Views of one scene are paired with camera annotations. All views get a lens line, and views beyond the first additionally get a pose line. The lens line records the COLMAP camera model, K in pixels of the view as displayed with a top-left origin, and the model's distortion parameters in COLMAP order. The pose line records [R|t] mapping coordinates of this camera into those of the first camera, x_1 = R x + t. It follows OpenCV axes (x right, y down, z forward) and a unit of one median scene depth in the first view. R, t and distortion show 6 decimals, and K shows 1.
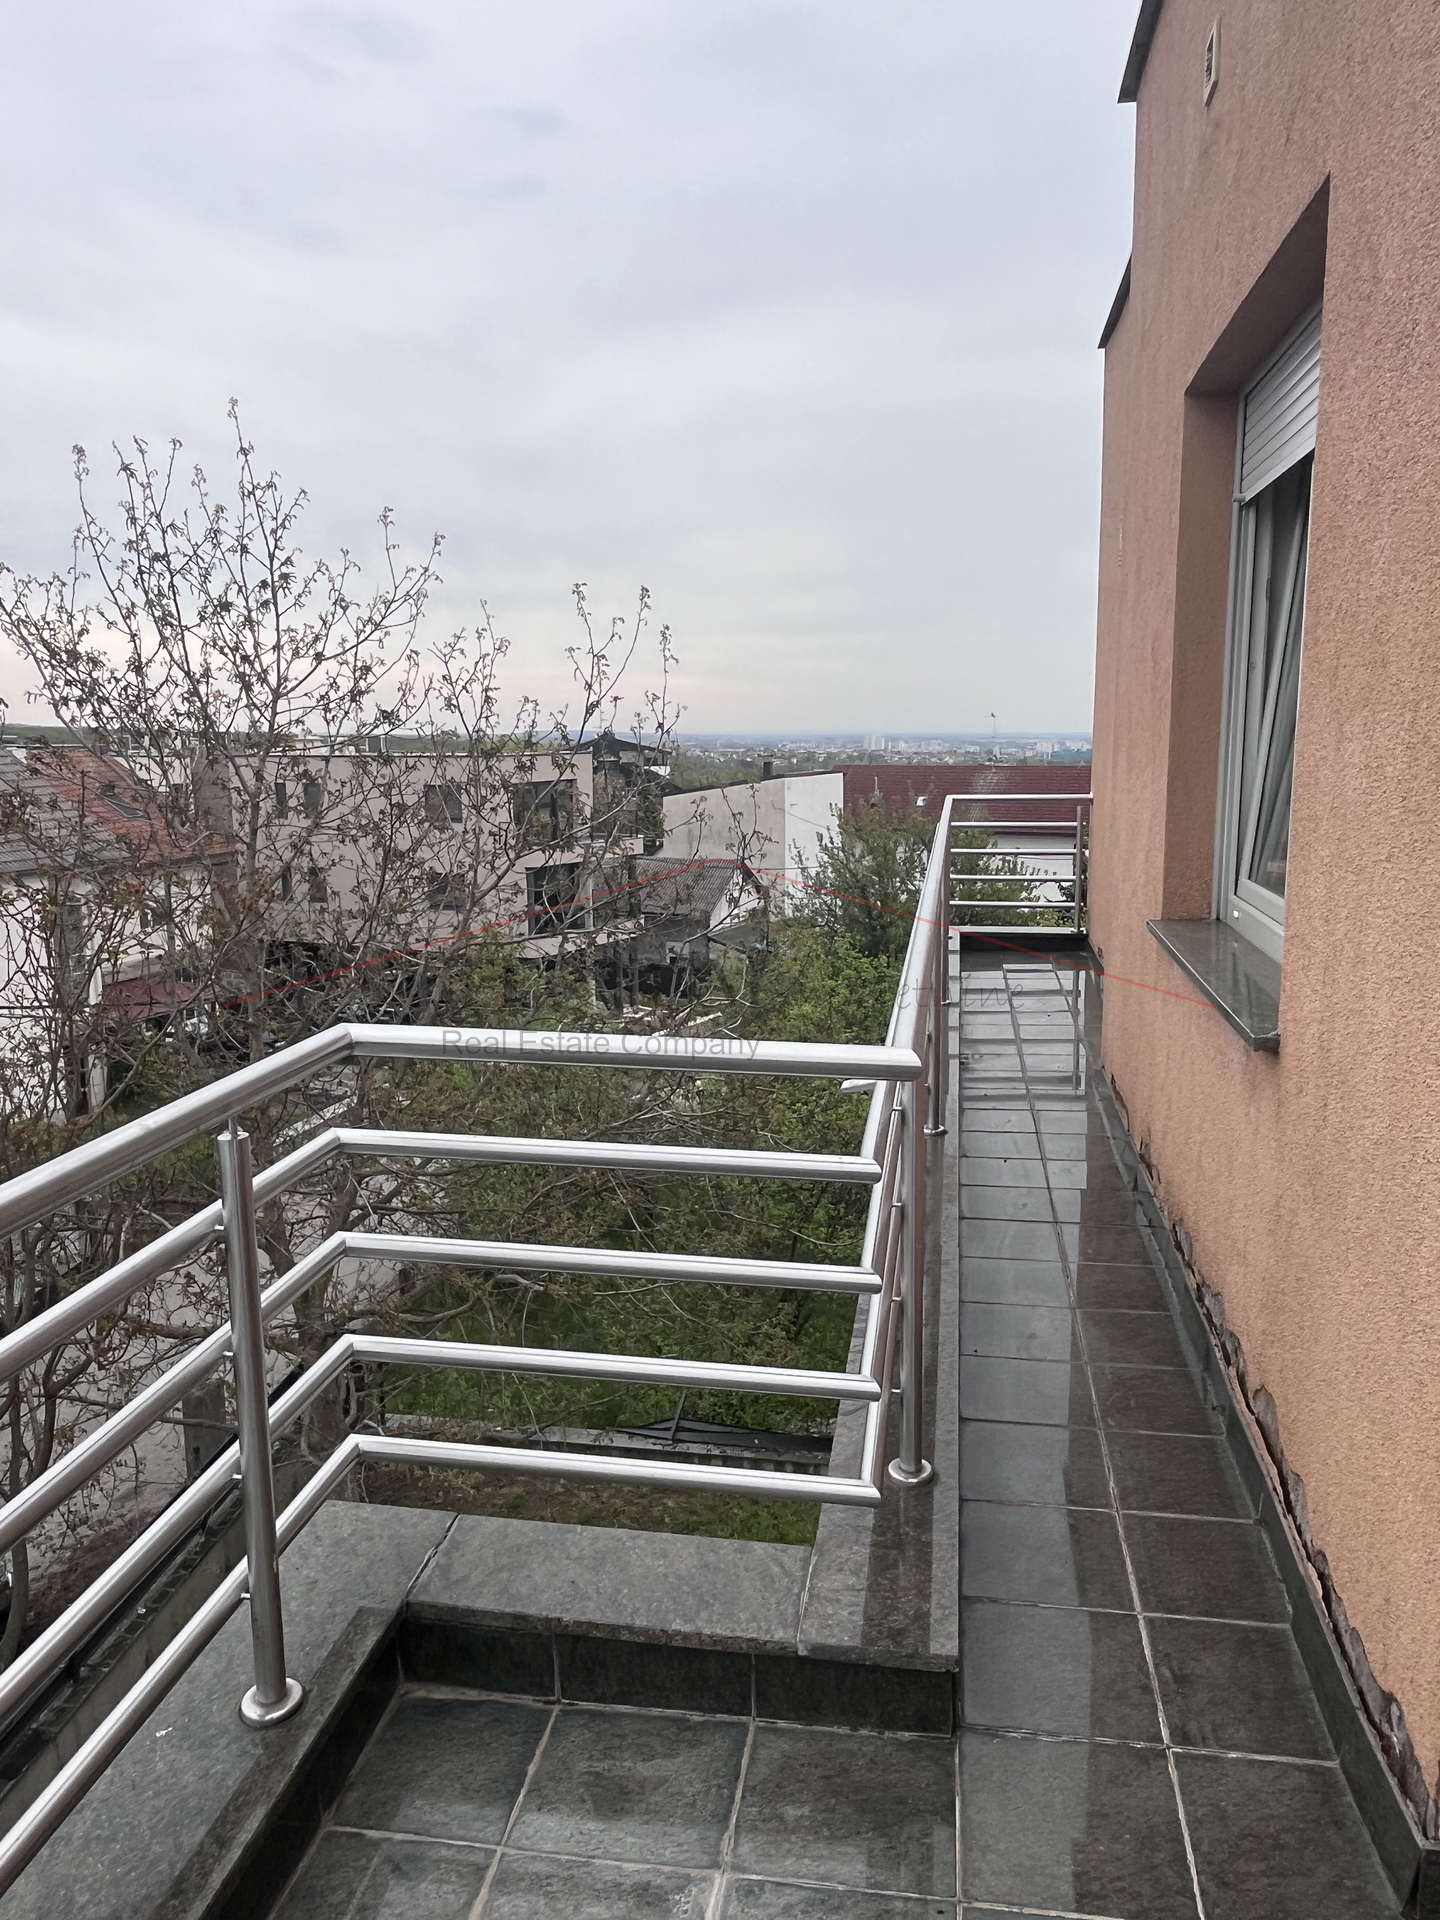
lens RADIAL K [[1340.7, 0, 722.8], [0, 1340.7, 958.6], [0, 0, 1]] dist [0.001390, -0.001537]
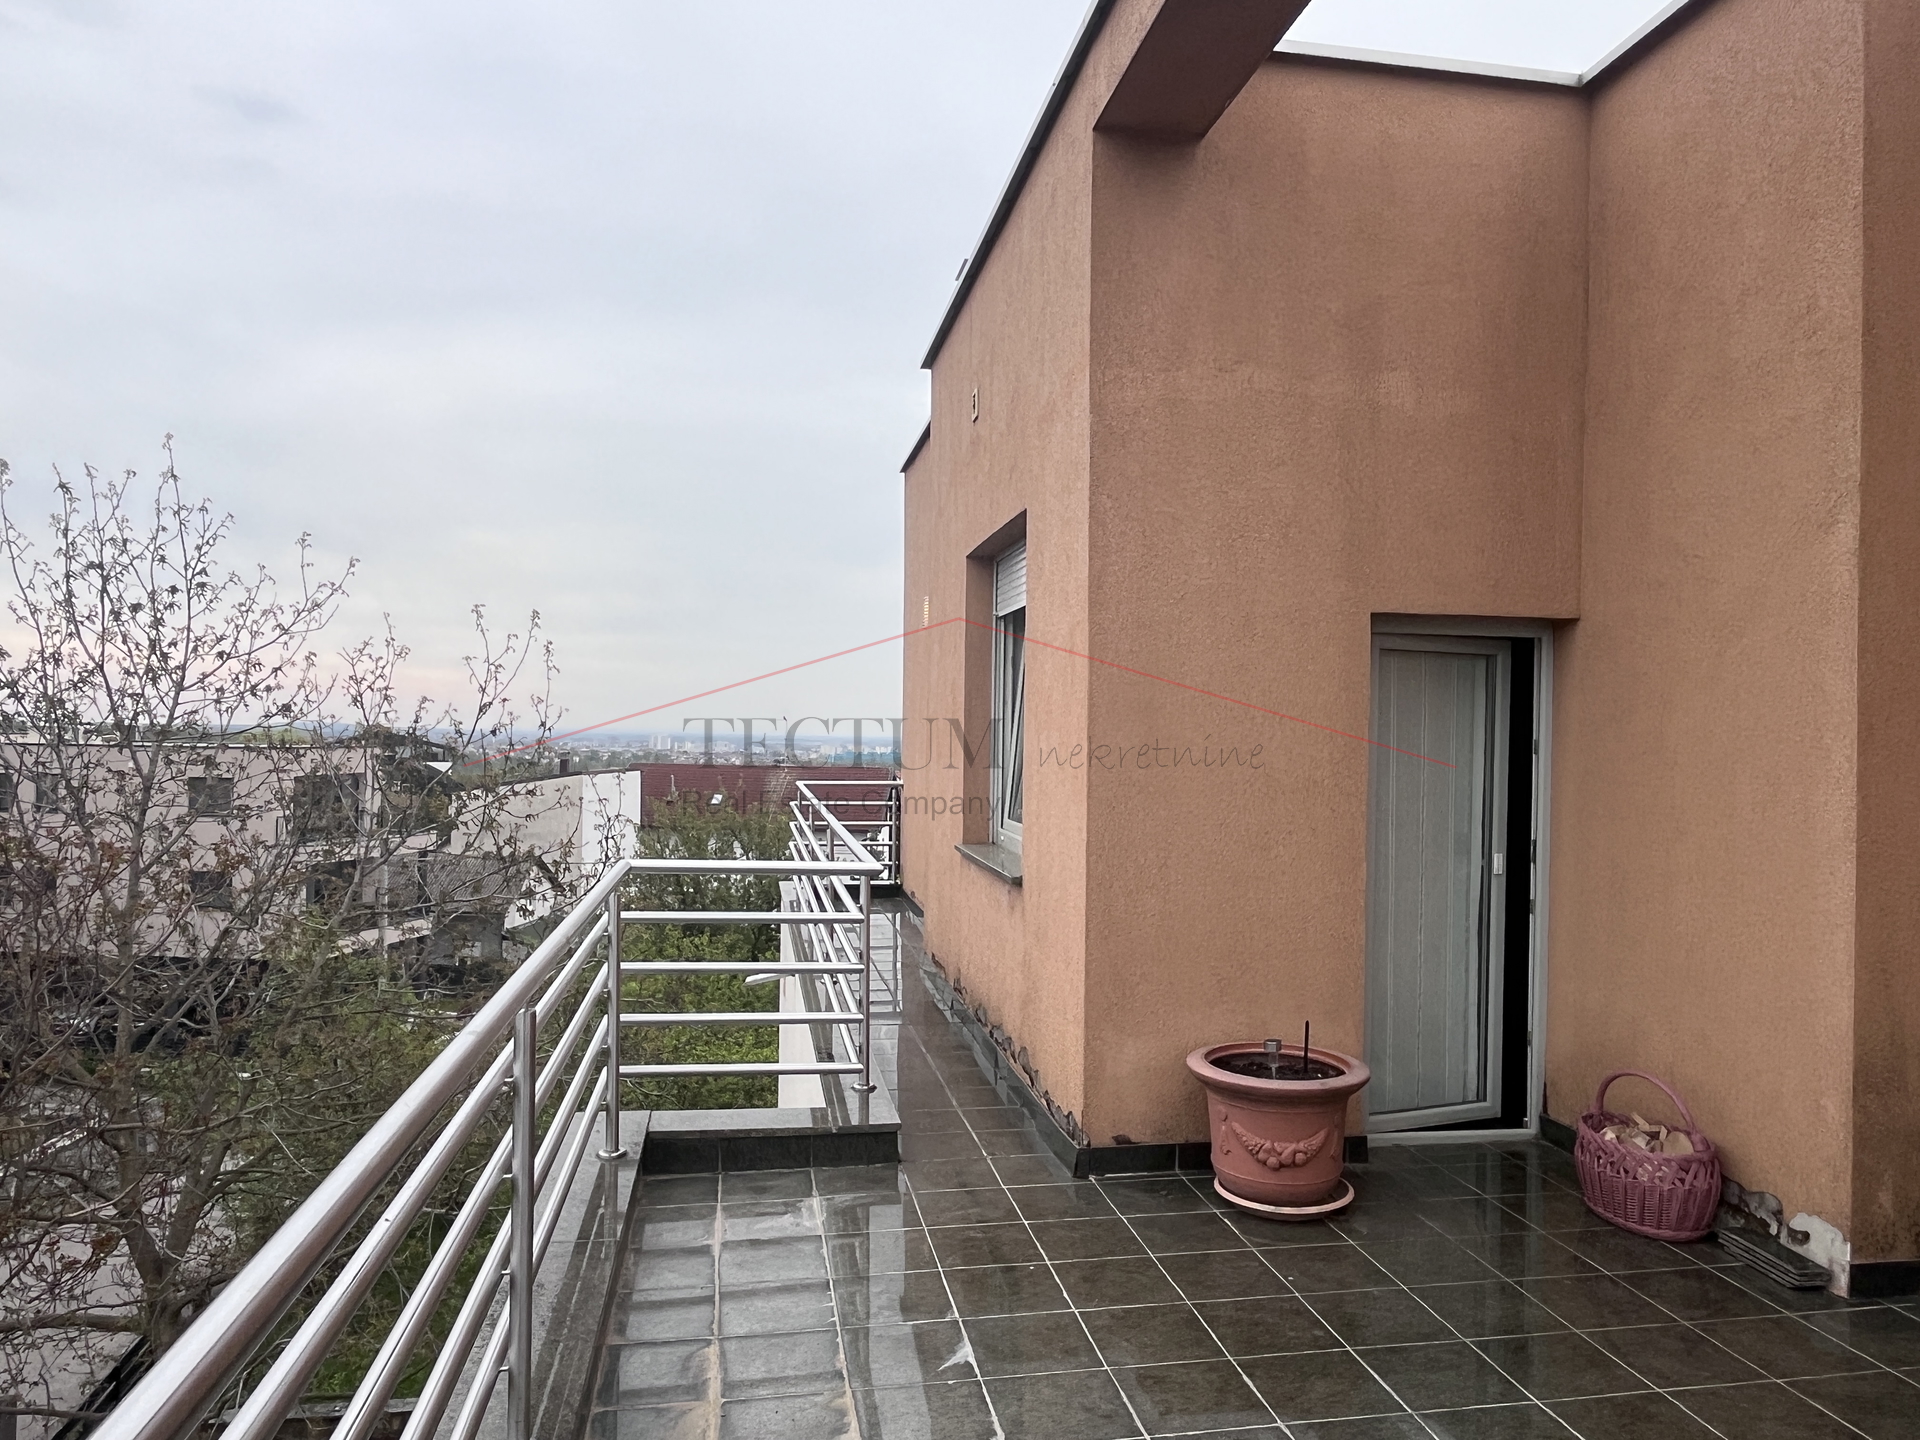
lens RADIAL K [[1340.7, 0, 988.7], [0, 1340.7, 709.8], [0, 0, 1]] dist [0.001390, -0.001537]
pose [[0.938515, 0.027615, 0.344133, -0.090122], [0.036271, 0.983393, -0.177828, 0.040976], [-0.343328, 0.179376, 0.921927, -0.239778]]
